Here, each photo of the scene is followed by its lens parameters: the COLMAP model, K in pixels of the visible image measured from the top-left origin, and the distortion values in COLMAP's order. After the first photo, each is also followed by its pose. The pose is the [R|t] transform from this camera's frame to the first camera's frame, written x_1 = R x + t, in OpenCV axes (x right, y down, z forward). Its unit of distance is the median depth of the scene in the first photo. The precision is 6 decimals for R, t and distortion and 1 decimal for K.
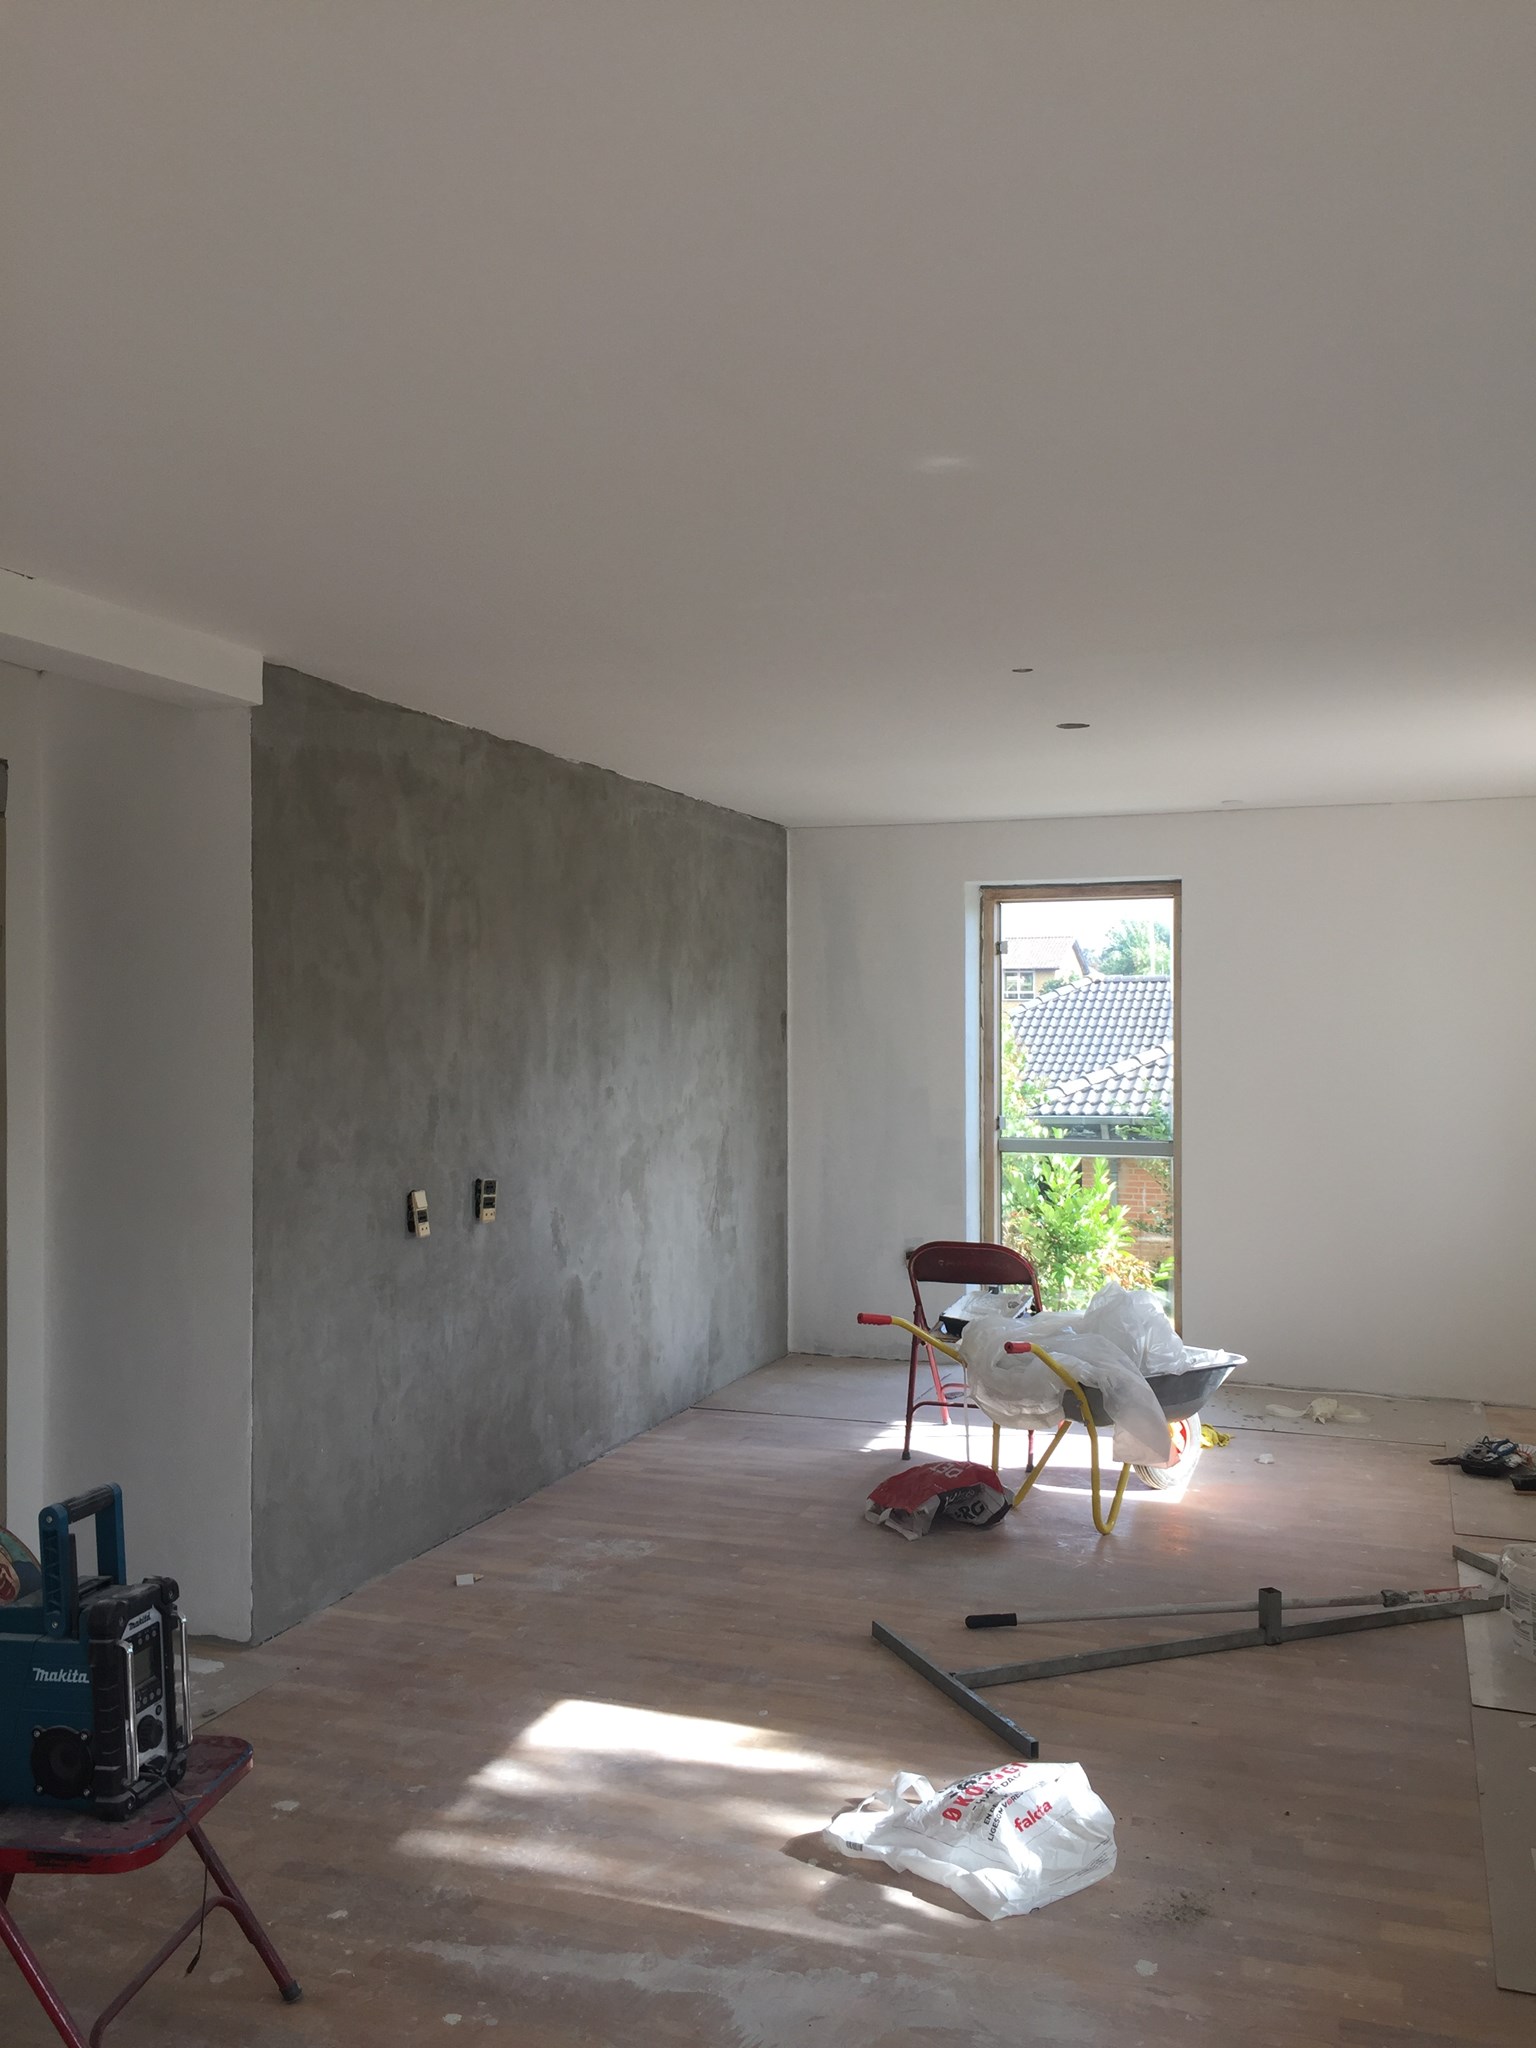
lens RADIAL K [[1738.0, 0, 750.9], [0, 1738.0, 1024.3], [0, 0, 1]] dist [0.076401, -0.096467]
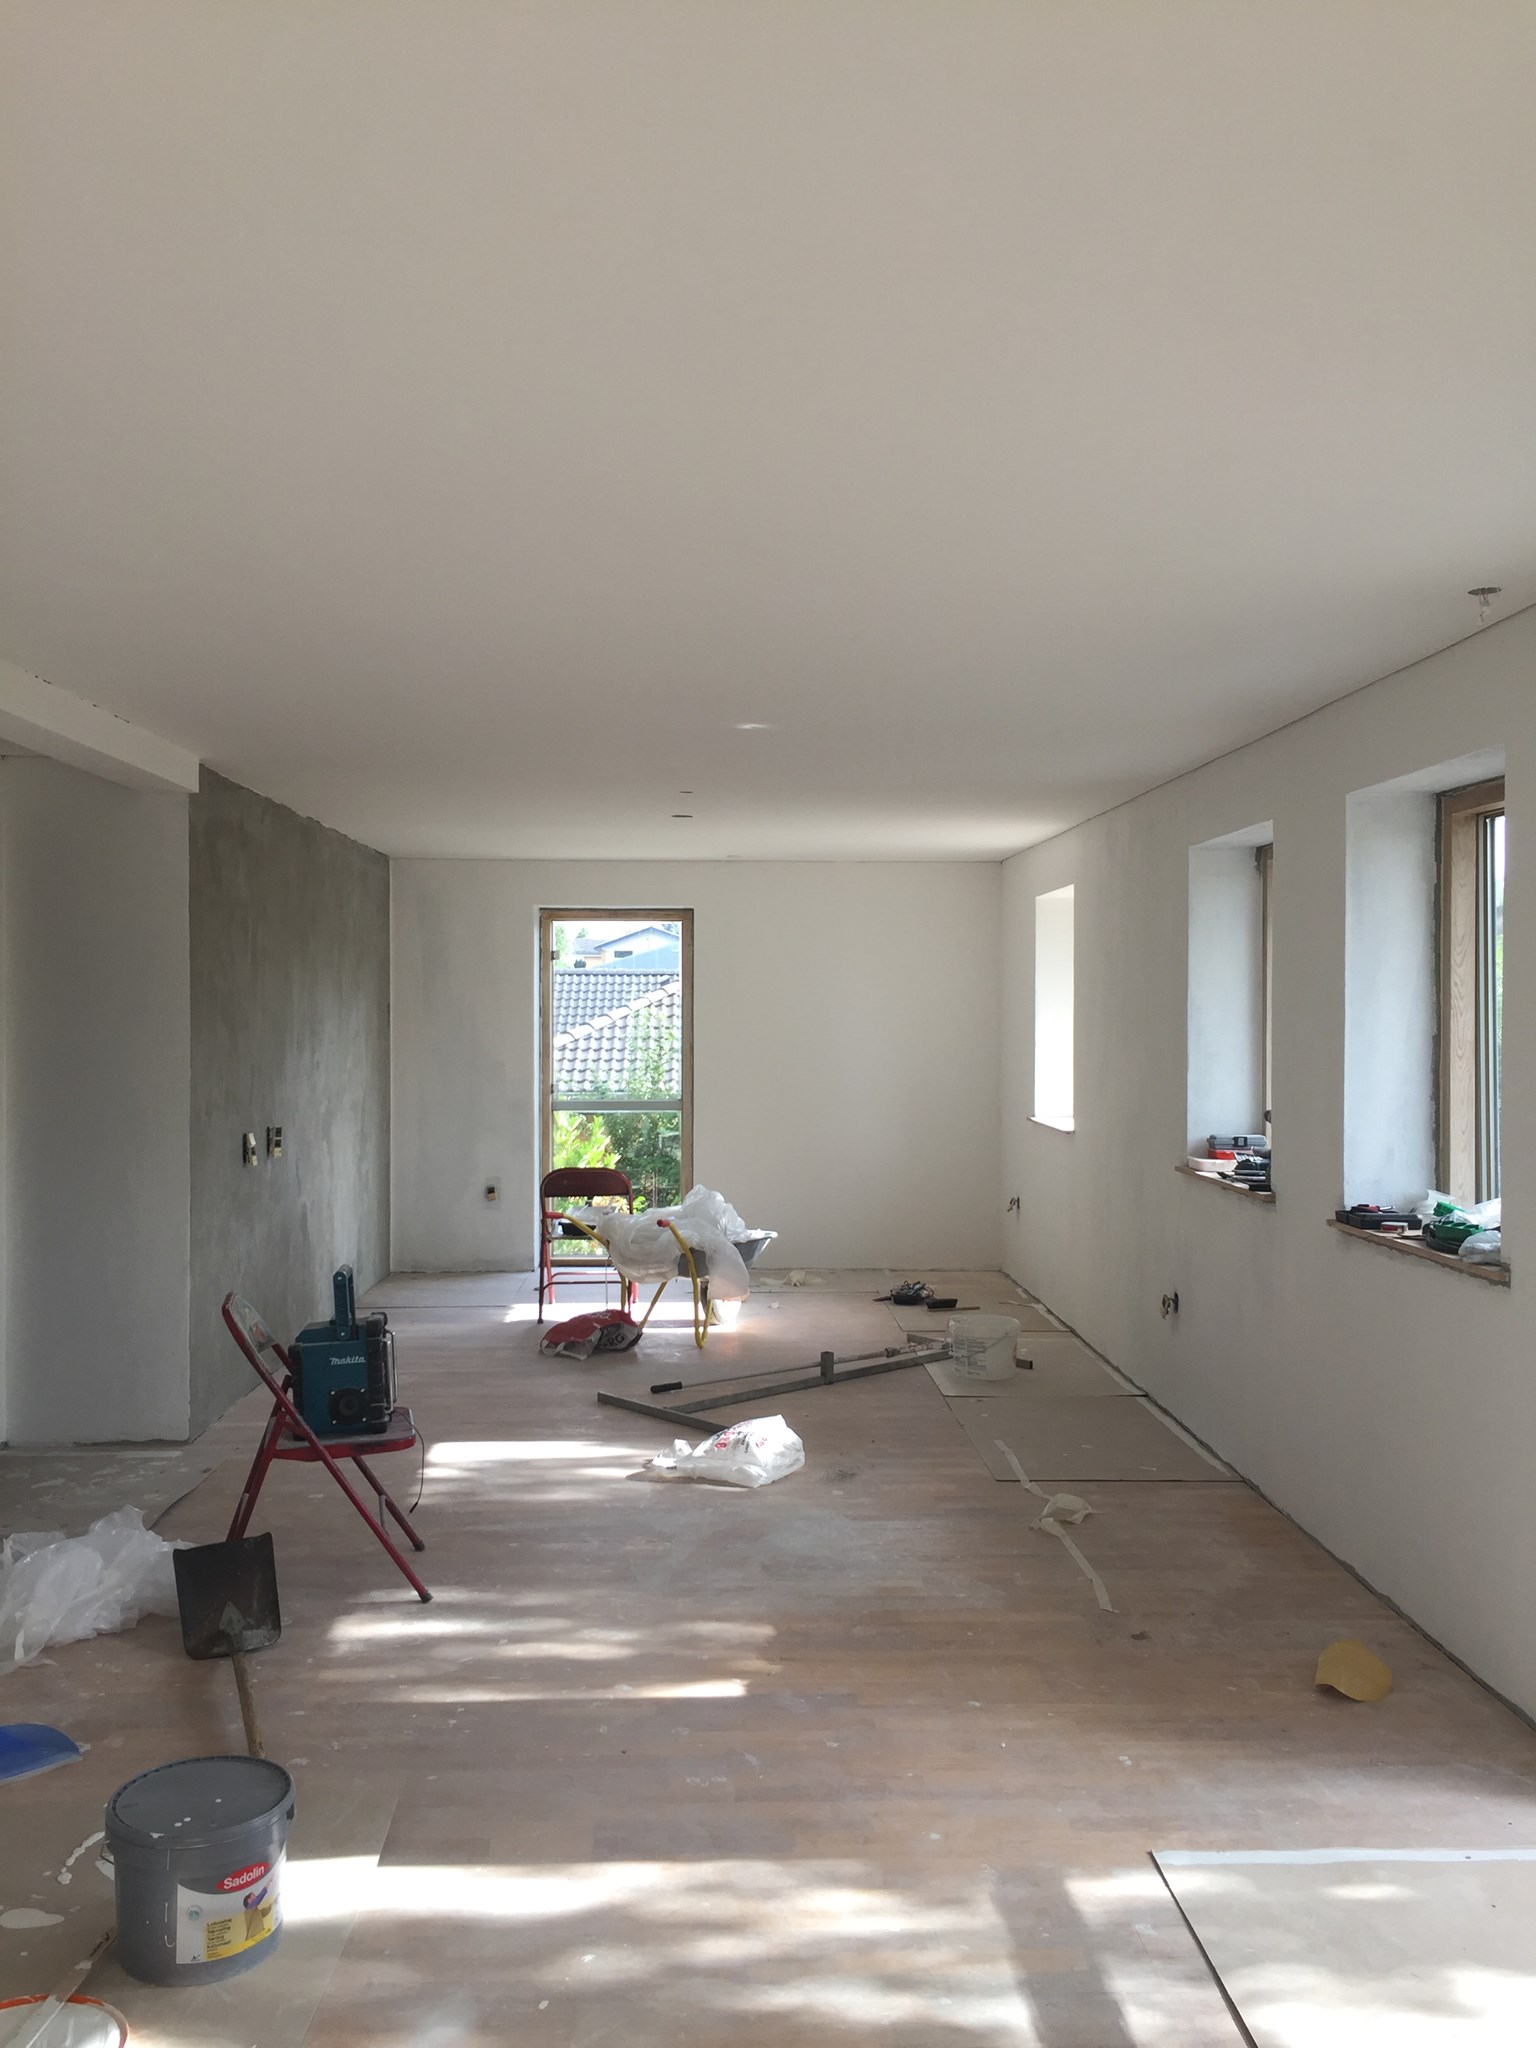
lens RADIAL K [[1738.0, 0, 753.7], [0, 1738.0, 1027.2], [0, 0, 1]] dist [0.076401, -0.096467]
pose [[0.926168, -0.001037, 0.377111, -0.321416], [-0.002280, 0.999963, 0.008349, -0.001424], [-0.377105, -0.008593, 0.926131, -0.413475]]
